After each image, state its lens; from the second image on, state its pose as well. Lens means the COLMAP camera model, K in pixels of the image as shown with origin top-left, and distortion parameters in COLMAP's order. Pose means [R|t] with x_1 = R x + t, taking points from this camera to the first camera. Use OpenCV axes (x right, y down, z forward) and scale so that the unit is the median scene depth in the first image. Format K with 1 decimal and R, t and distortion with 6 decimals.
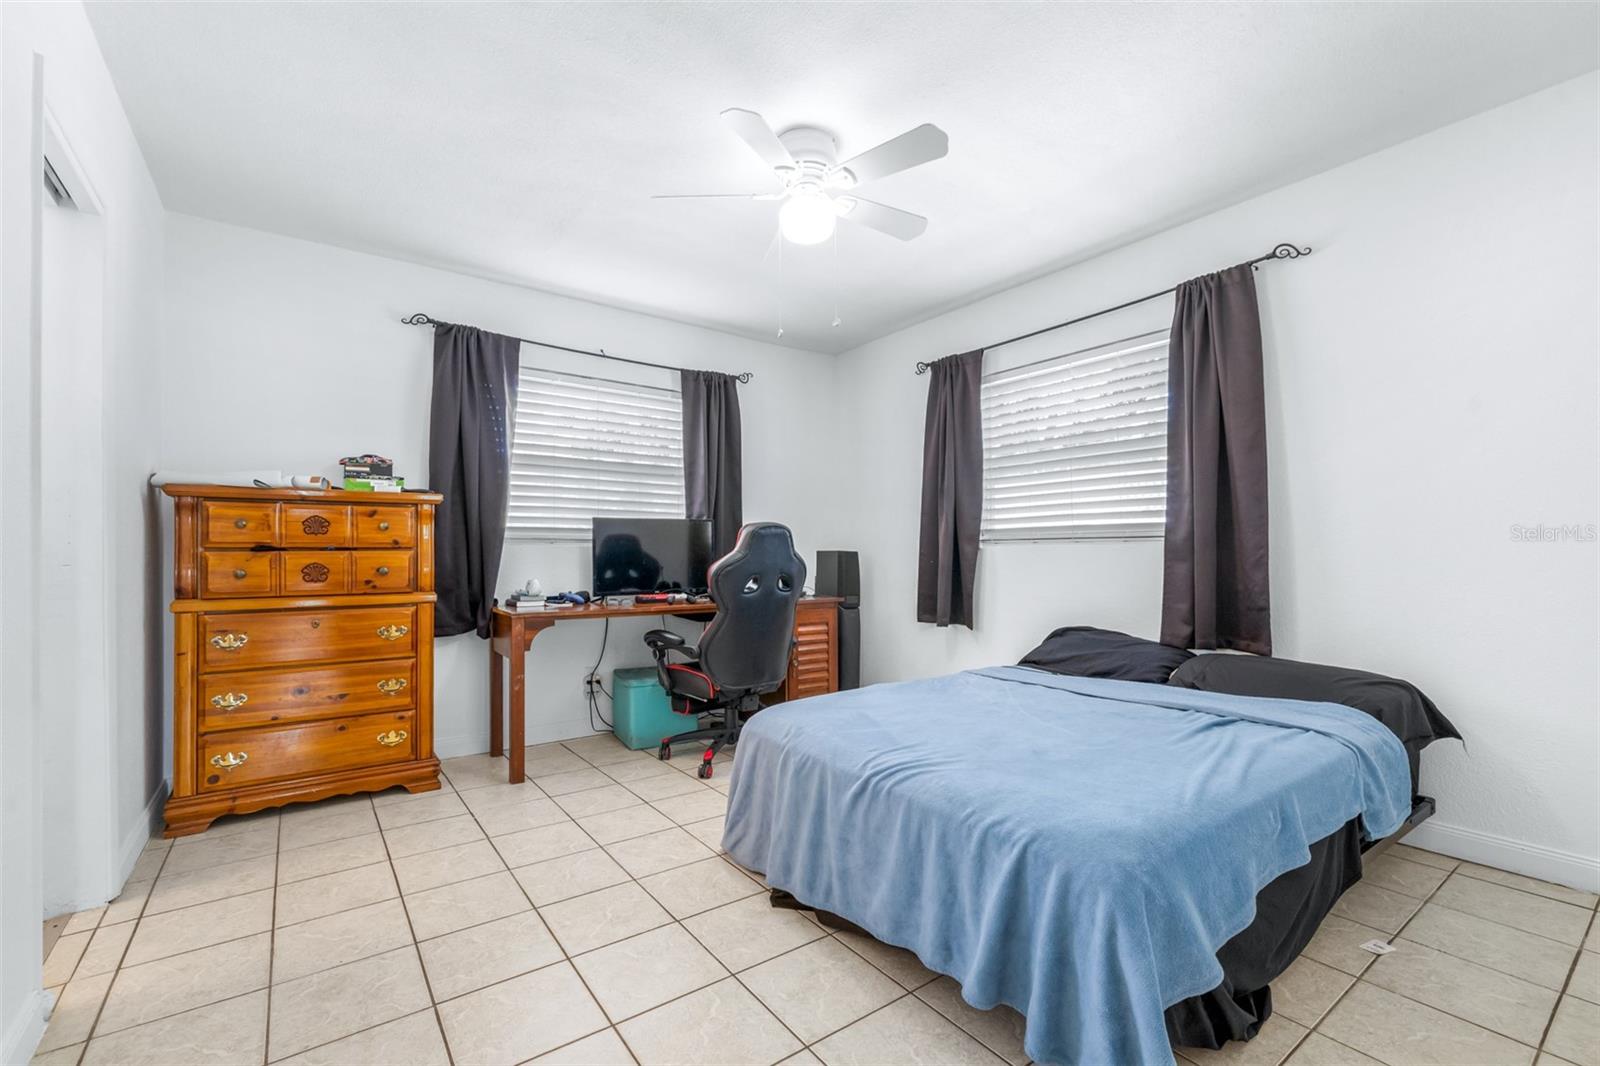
lens RADIAL K [[688.6, 0, 798.9], [0, 688.6, 538.3], [0, 0, 1]] dist [0.000789, -0.000054]
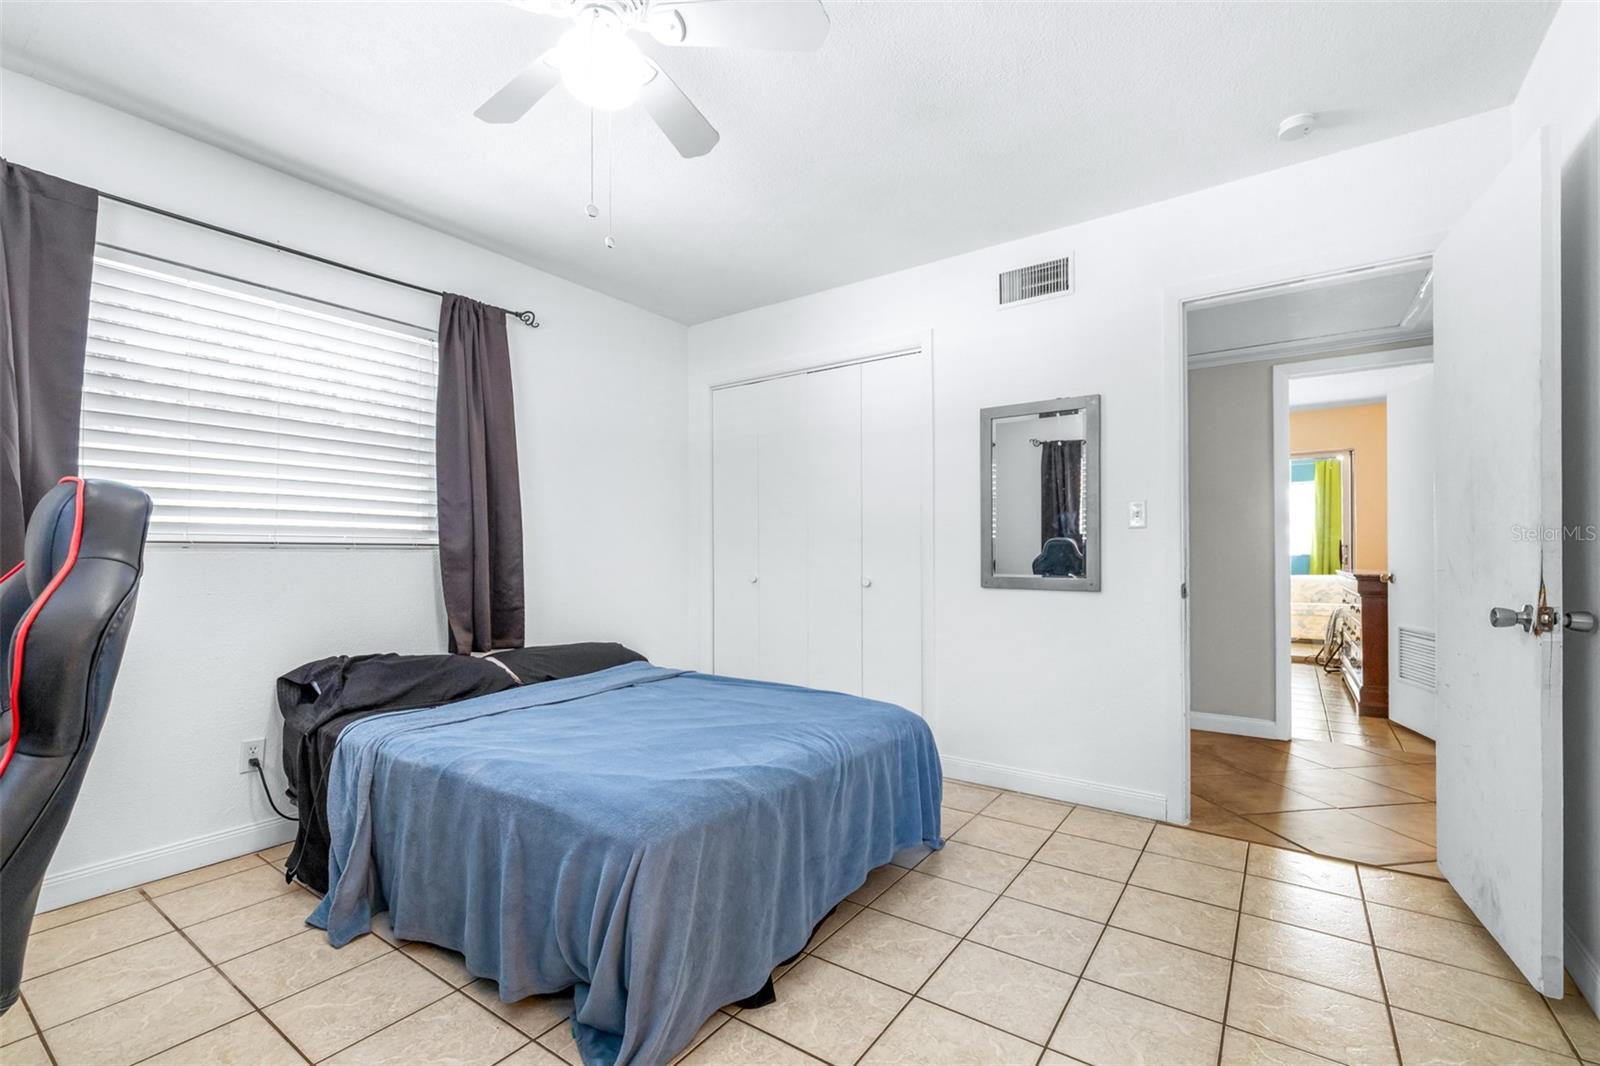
lens RADIAL K [[688.6, 0, 798.9], [0, 688.6, 538.3], [0, 0, 1]] dist [0.000789, -0.000054]
pose [[-0.321014, 0.026001, 0.946717, -0.586828], [-0.014060, 0.999382, -0.032214, 0.012534], [-0.946970, -0.023652, -0.320450, 0.886865]]
